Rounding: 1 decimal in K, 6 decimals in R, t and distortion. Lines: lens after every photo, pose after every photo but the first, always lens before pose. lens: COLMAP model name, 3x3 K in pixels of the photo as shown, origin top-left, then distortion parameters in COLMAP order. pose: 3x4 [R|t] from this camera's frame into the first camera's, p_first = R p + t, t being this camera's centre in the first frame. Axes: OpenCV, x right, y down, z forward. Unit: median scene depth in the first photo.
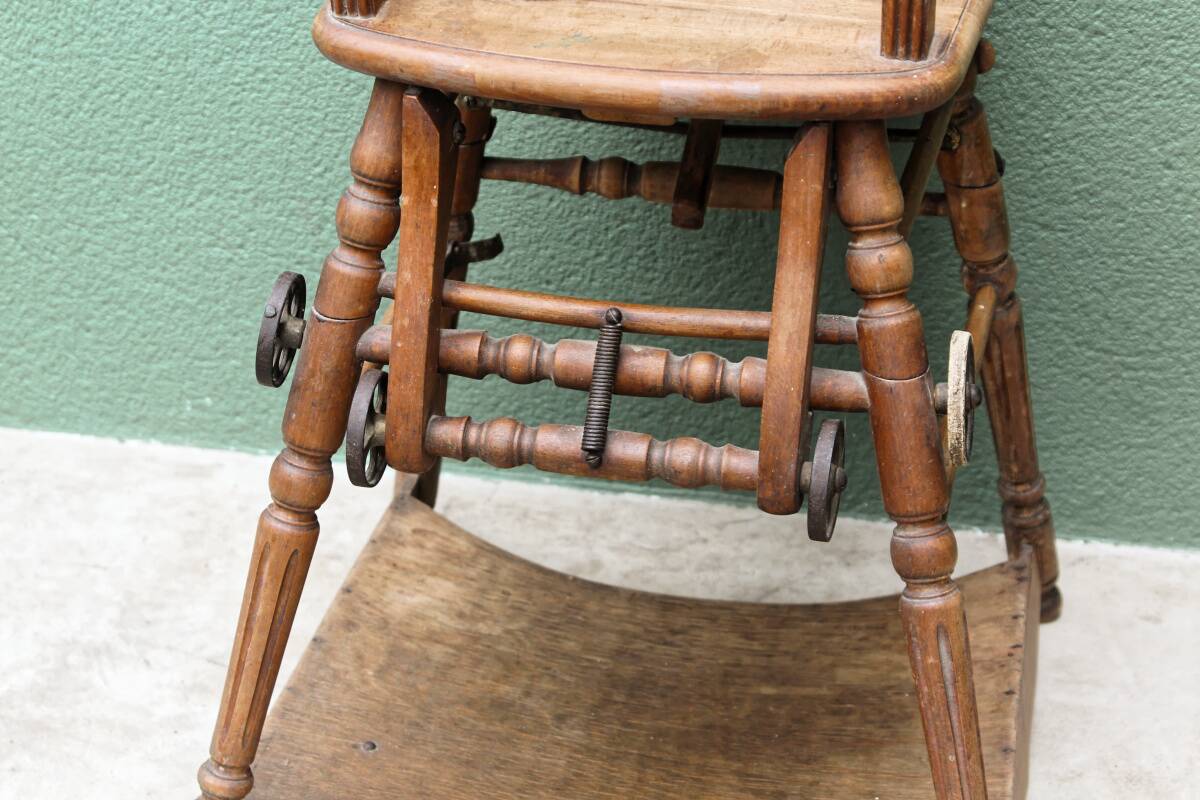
lens RADIAL K [[2531.0, 0, 577.7], [0, 2531.0, 461.9], [0, 0, 1]] dist [0.017519, 0.000000]
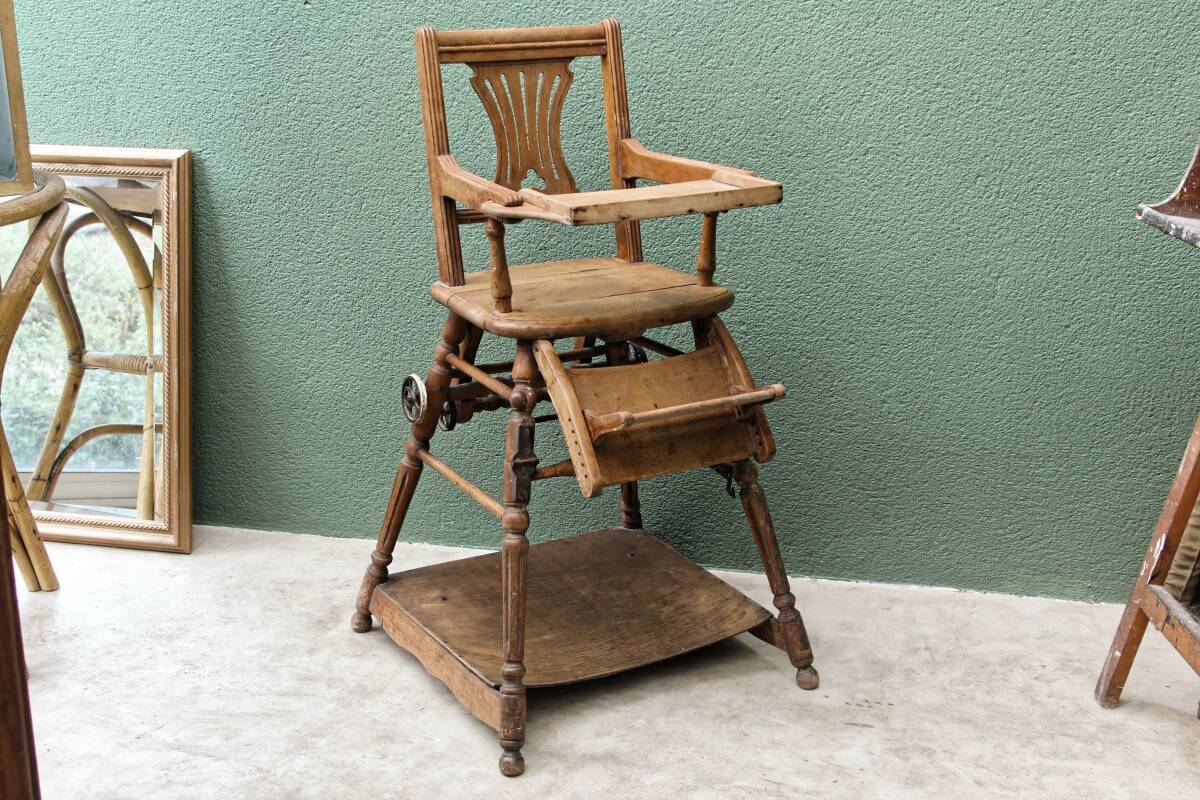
lens RADIAL K [[1537.8, 0, 582.8], [0, 1537.8, 431.3], [0, 0, 1]] dist [0.031295, 0.000000]
pose [[0.999893, 0.009754, -0.010861, -0.023976], [-0.011755, 0.979134, -0.202877, 0.192449], [0.008656, 0.202983, 0.979144, -0.354603]]
